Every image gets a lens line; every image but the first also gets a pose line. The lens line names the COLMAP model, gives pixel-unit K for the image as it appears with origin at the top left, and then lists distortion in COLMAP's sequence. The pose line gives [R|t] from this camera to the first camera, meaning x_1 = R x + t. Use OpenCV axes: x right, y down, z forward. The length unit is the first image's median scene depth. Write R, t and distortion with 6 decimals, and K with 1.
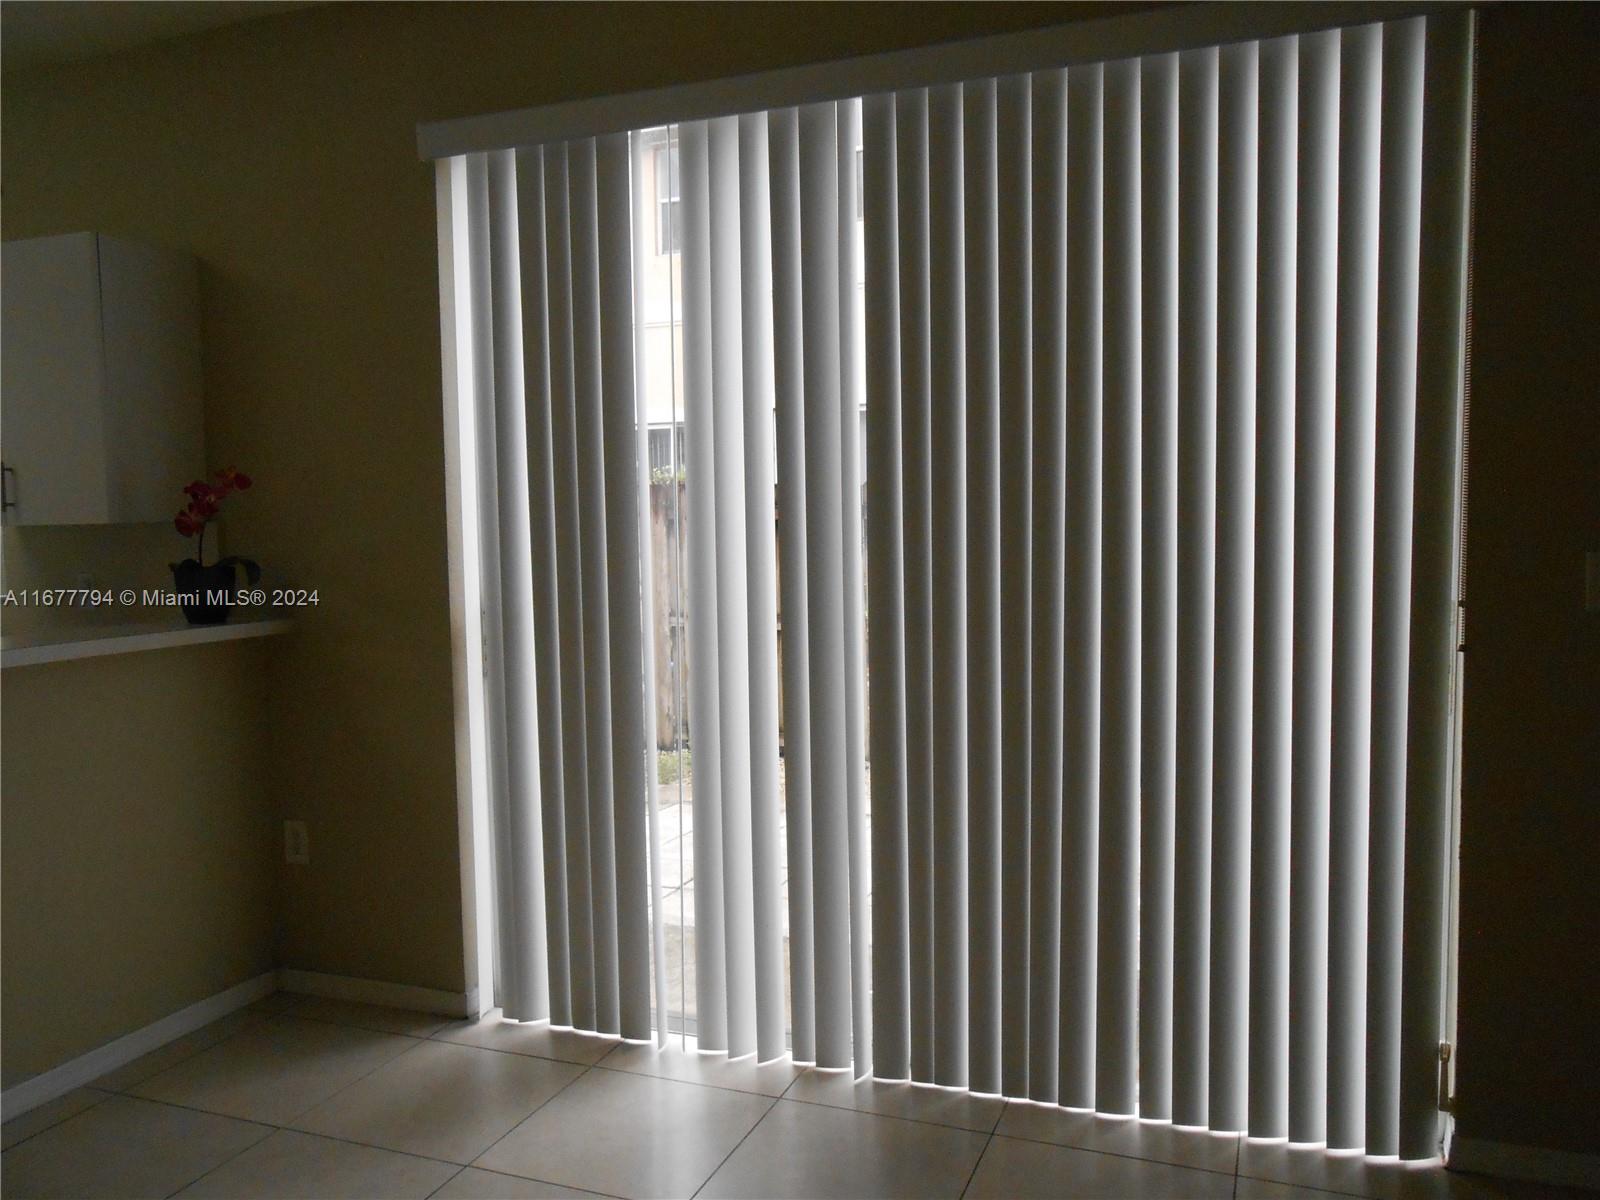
lens RADIAL K [[1250.7, 0, 799.7], [0, 1250.7, 599.3], [0, 0, 1]] dist [-0.003452, 0.008759]
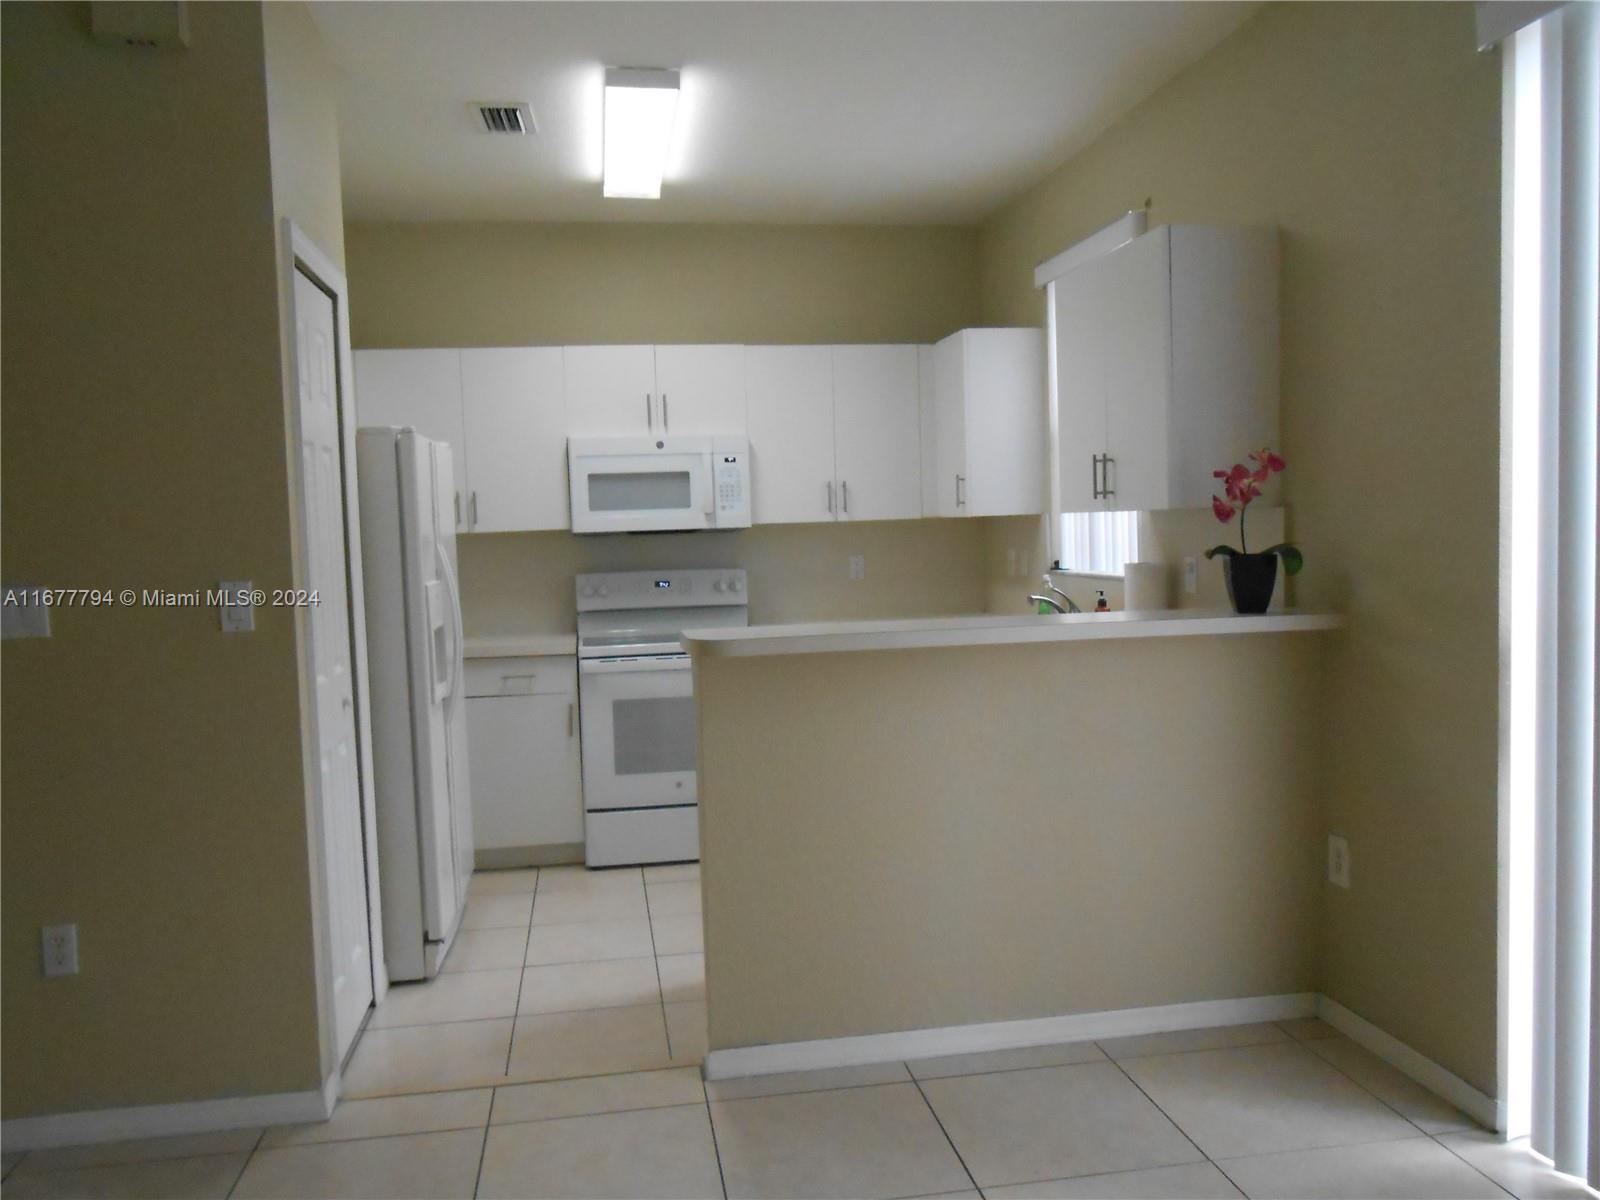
lens RADIAL K [[1250.7, 0, 800.3], [0, 1250.7, 603.9], [0, 0, 1]] dist [-0.003452, 0.008759]
pose [[0.514192, 0.057472, -0.855747, 0.166908], [-0.039715, 0.998278, 0.043181, -0.015493], [0.856755, 0.011782, 0.515589, 0.211633]]
